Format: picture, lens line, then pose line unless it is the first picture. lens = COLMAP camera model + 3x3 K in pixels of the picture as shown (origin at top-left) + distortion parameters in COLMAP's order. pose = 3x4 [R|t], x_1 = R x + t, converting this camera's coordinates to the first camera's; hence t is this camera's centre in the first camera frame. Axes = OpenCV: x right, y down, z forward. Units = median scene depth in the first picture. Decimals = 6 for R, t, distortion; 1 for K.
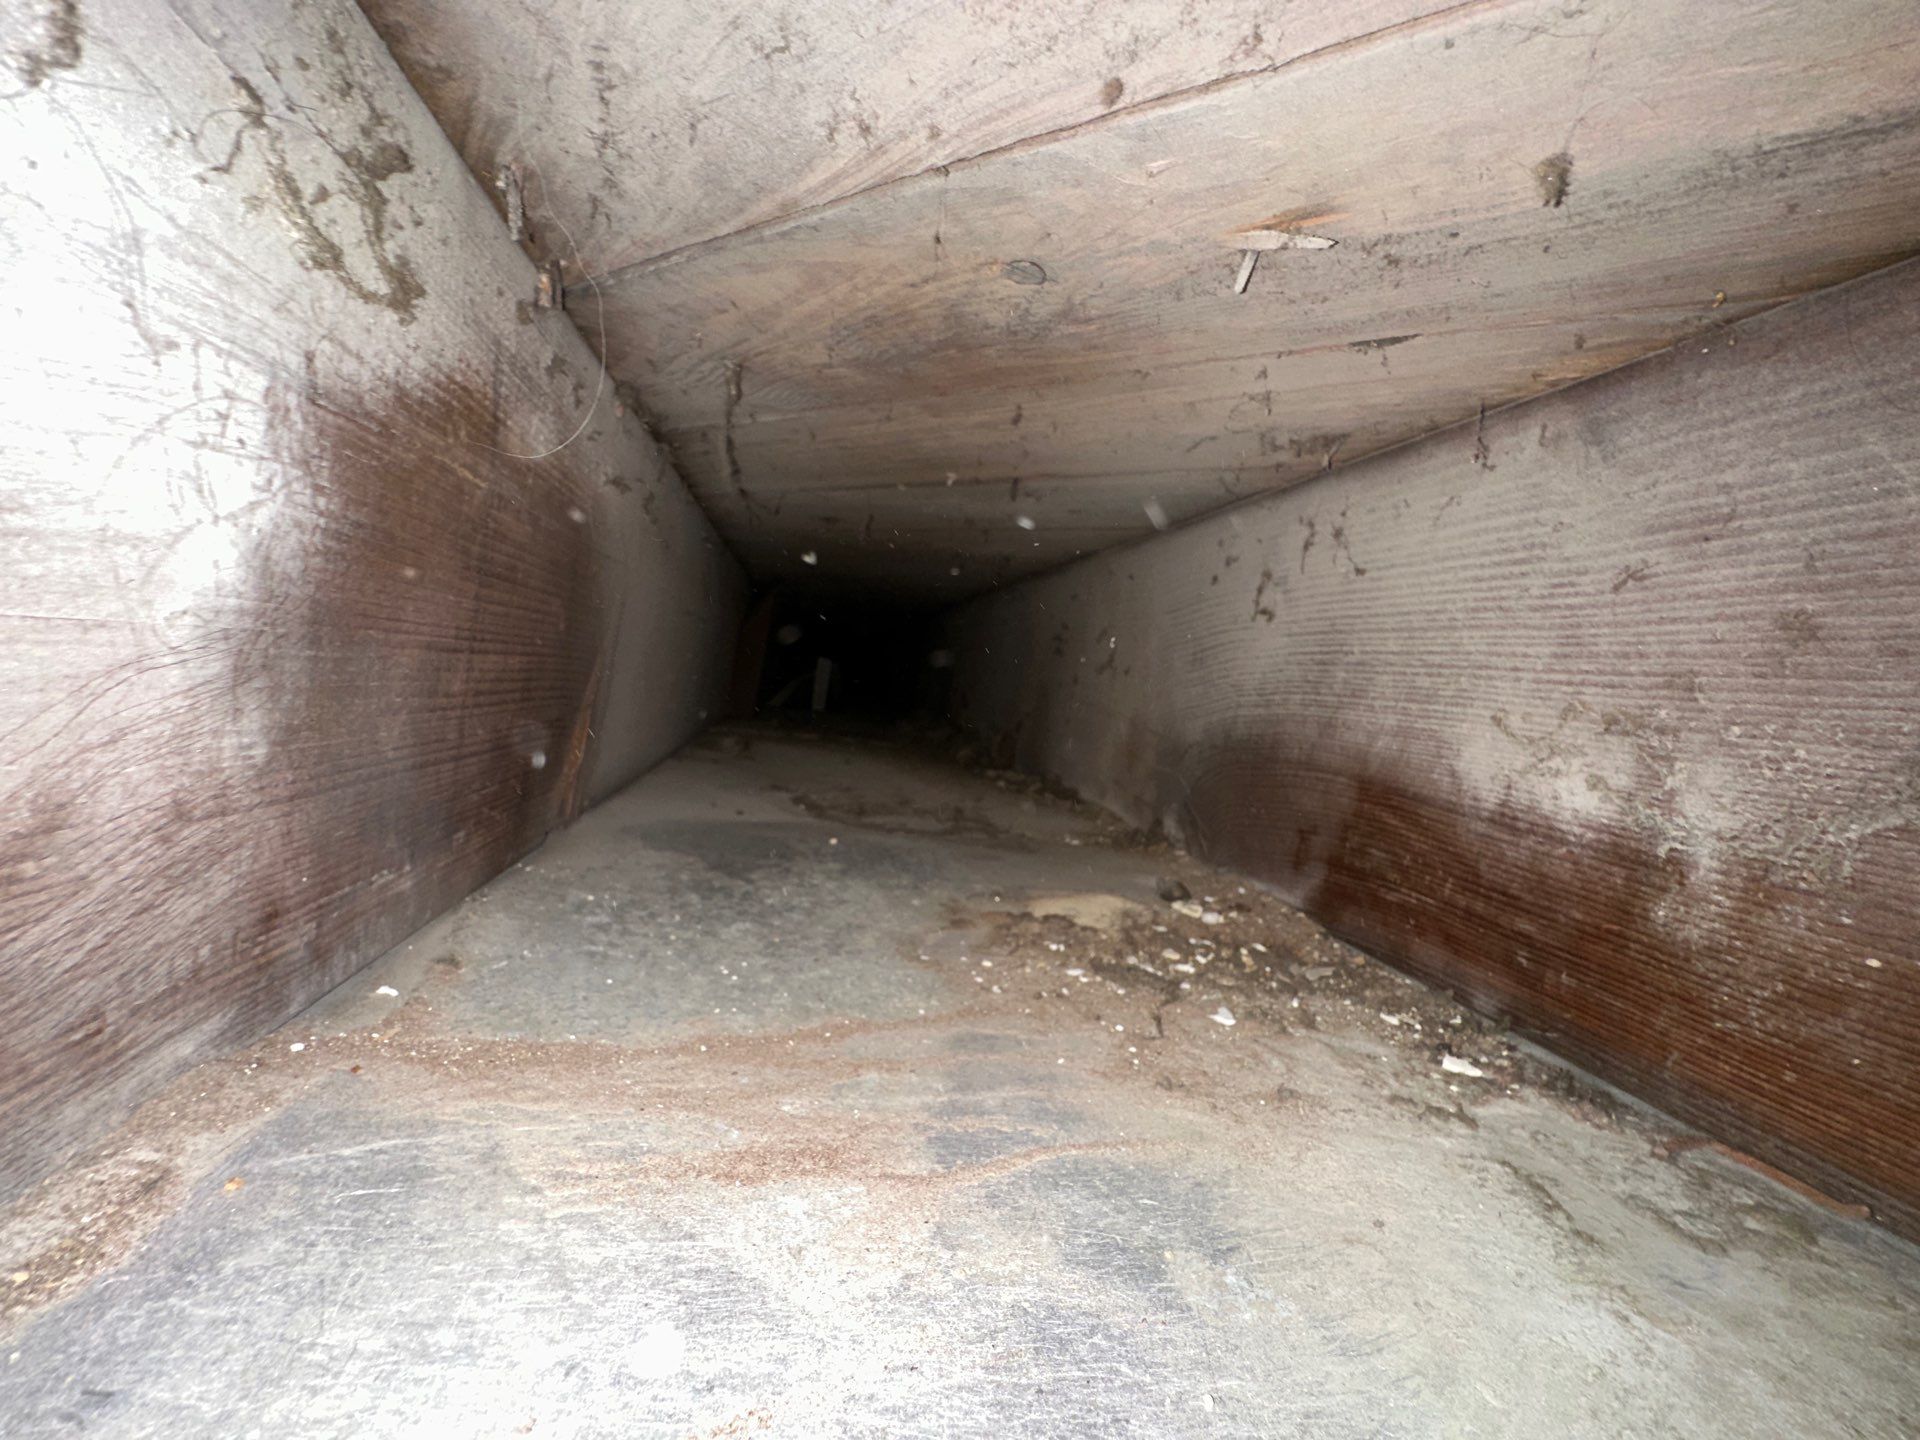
lens RADIAL K [[767.9, 0, 953.9], [0, 767.9, 725.2], [0, 0, 1]] dist [-0.013676, 0.003486]
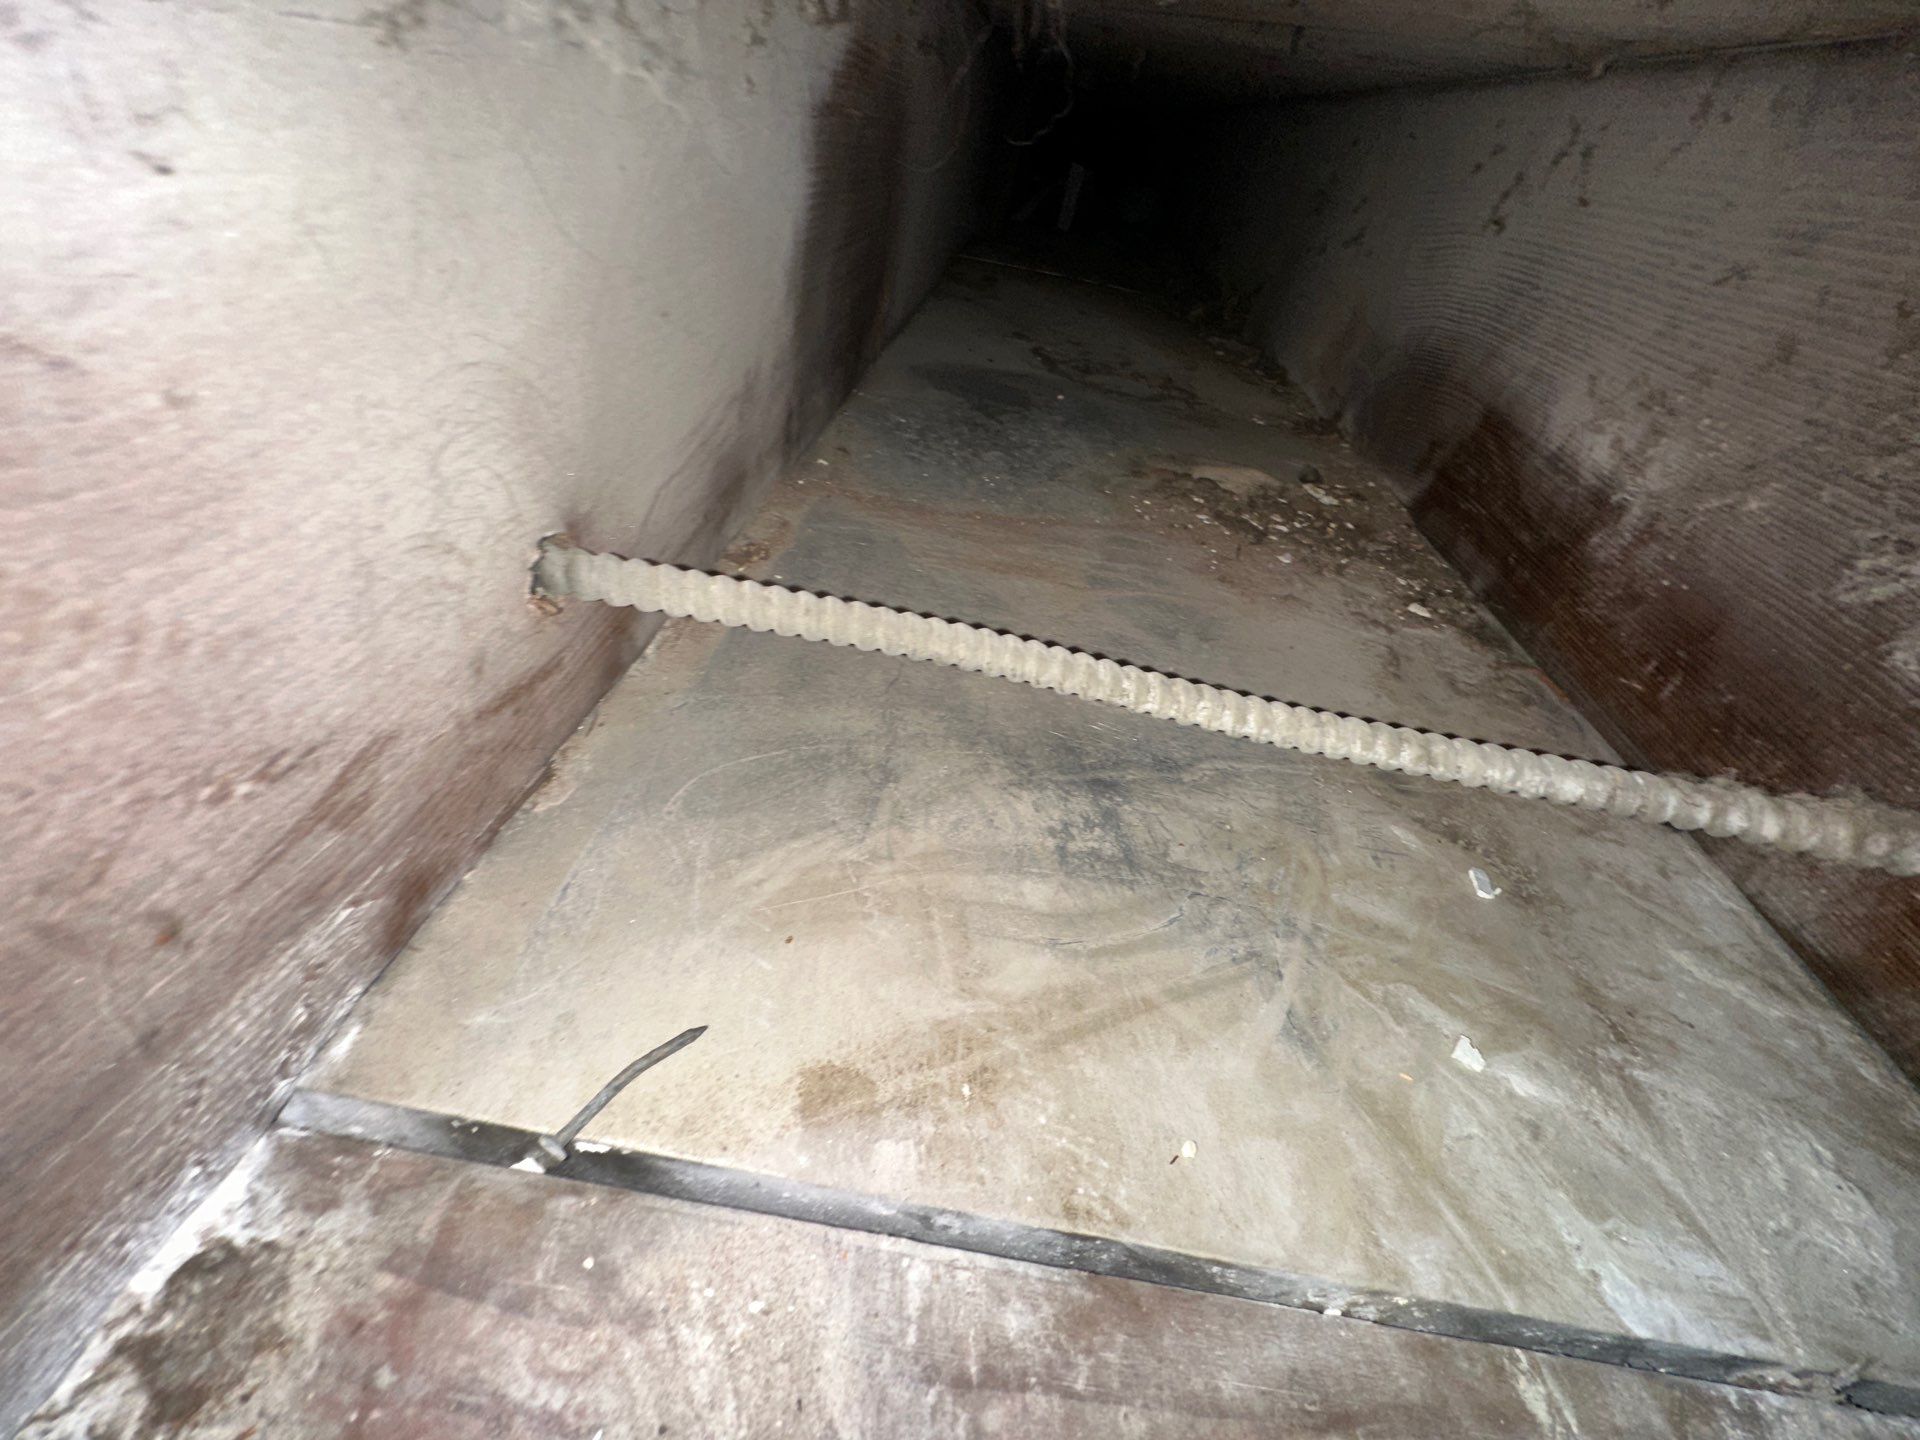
lens RADIAL K [[767.9, 0, 953.9], [0, 767.9, 725.2], [0, 0, 1]] dist [-0.013676, 0.003486]
pose [[0.955383, 0.219817, -0.197291, 0.081014], [-0.075044, 0.826672, 0.557657, -0.162494], [0.285677, -0.517970, 0.806285, -0.640522]]
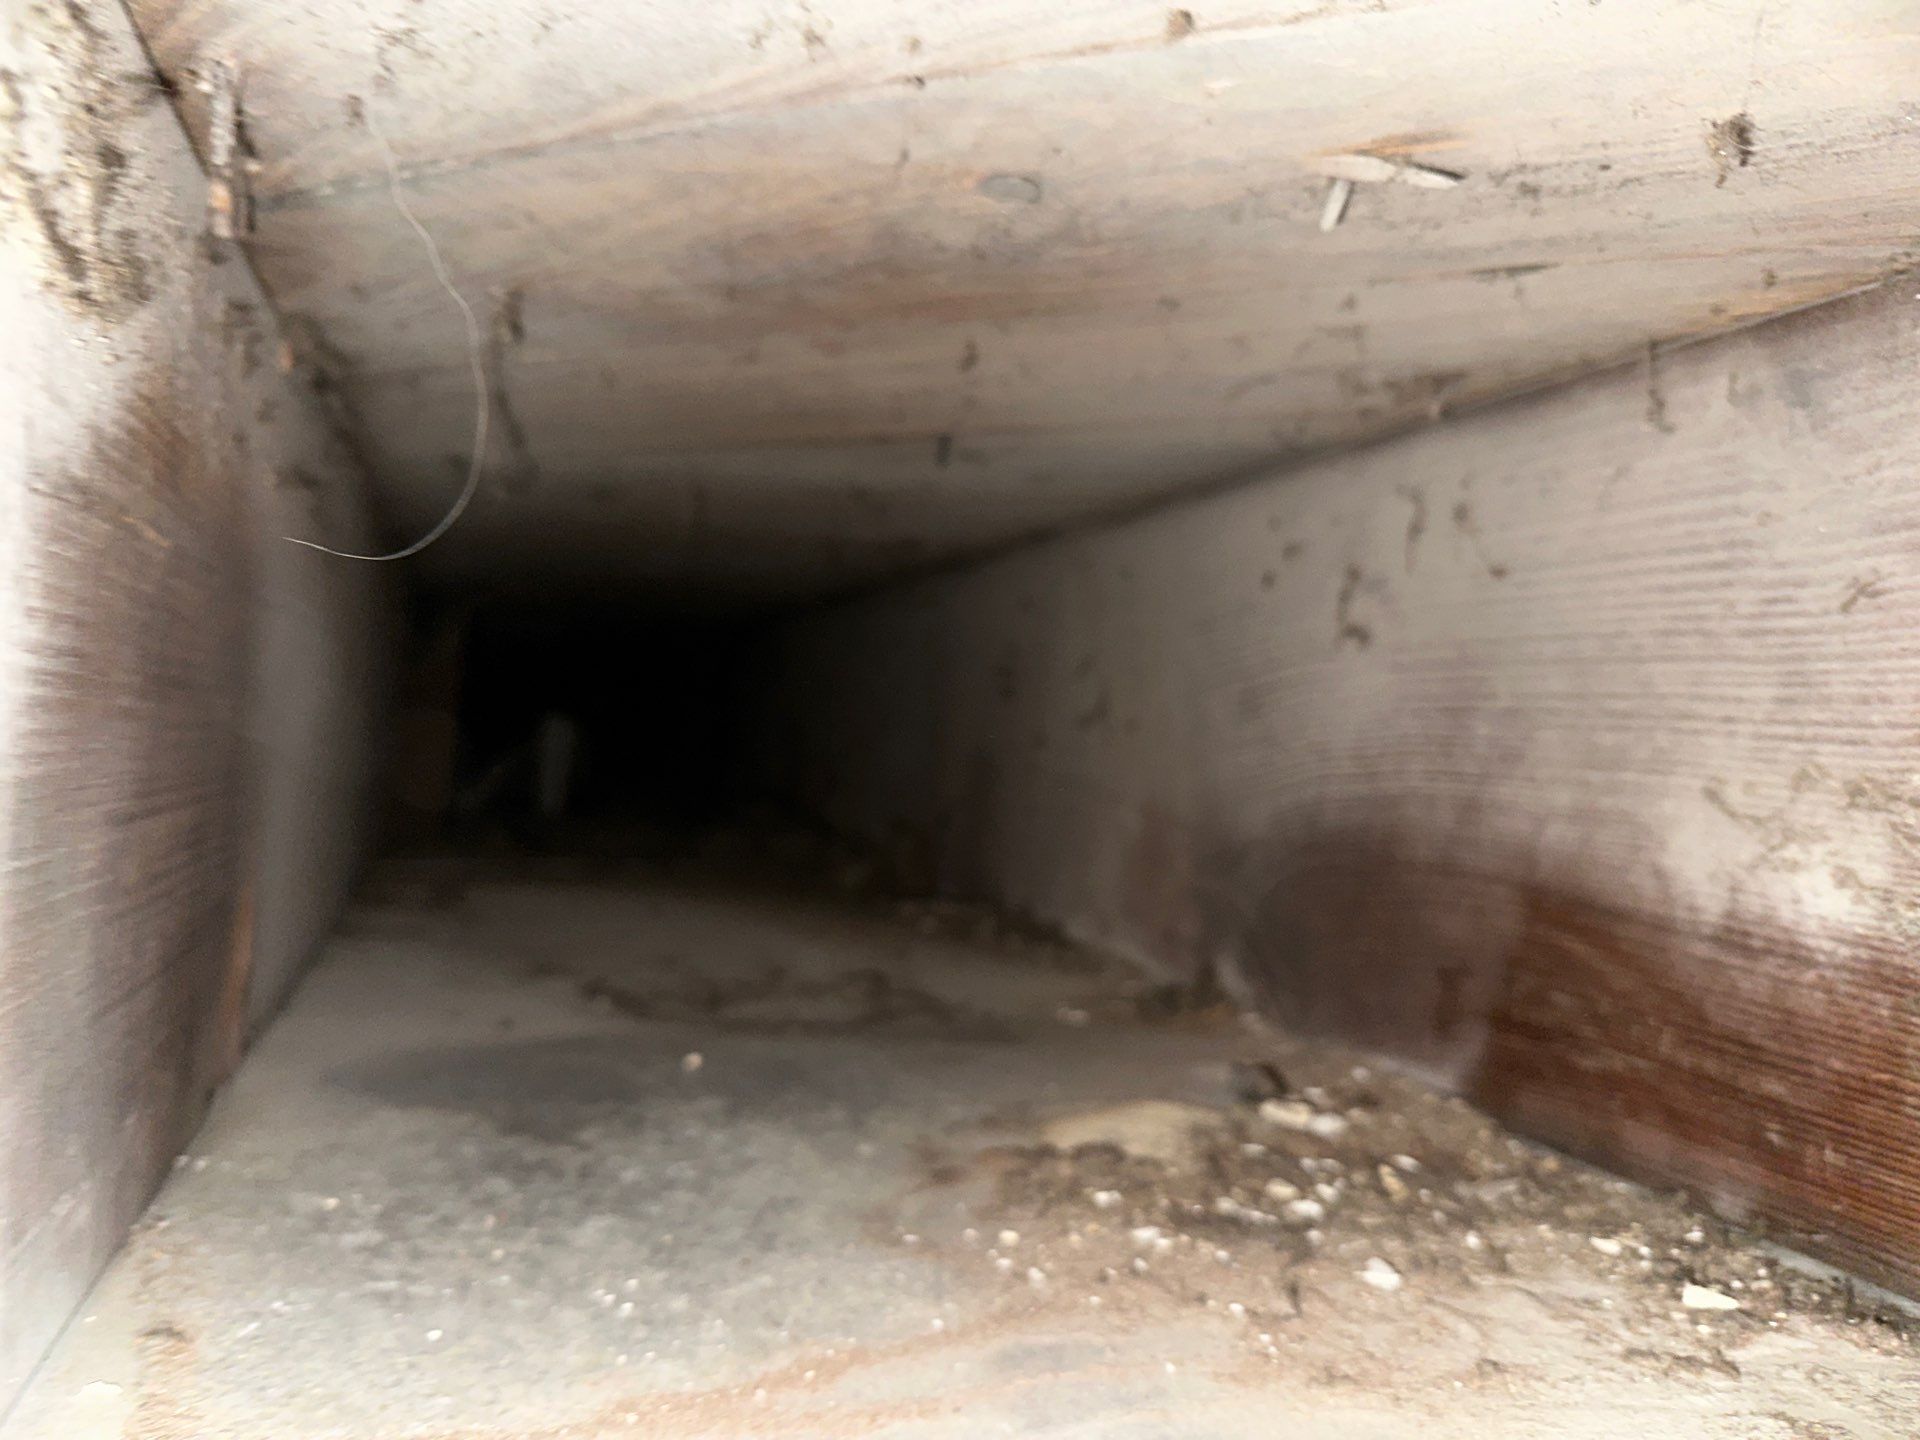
lens RADIAL K [[1419.9, 0, 965.2], [0, 1419.9, 750.6], [0, 0, 1]] dist [-0.038848, 0.008250]
pose [[0.987086, -0.070972, 0.143614, -0.142786], [0.075748, 0.996732, -0.028060, -0.063549], [-0.141153, 0.038576, 0.989236, -0.176008]]
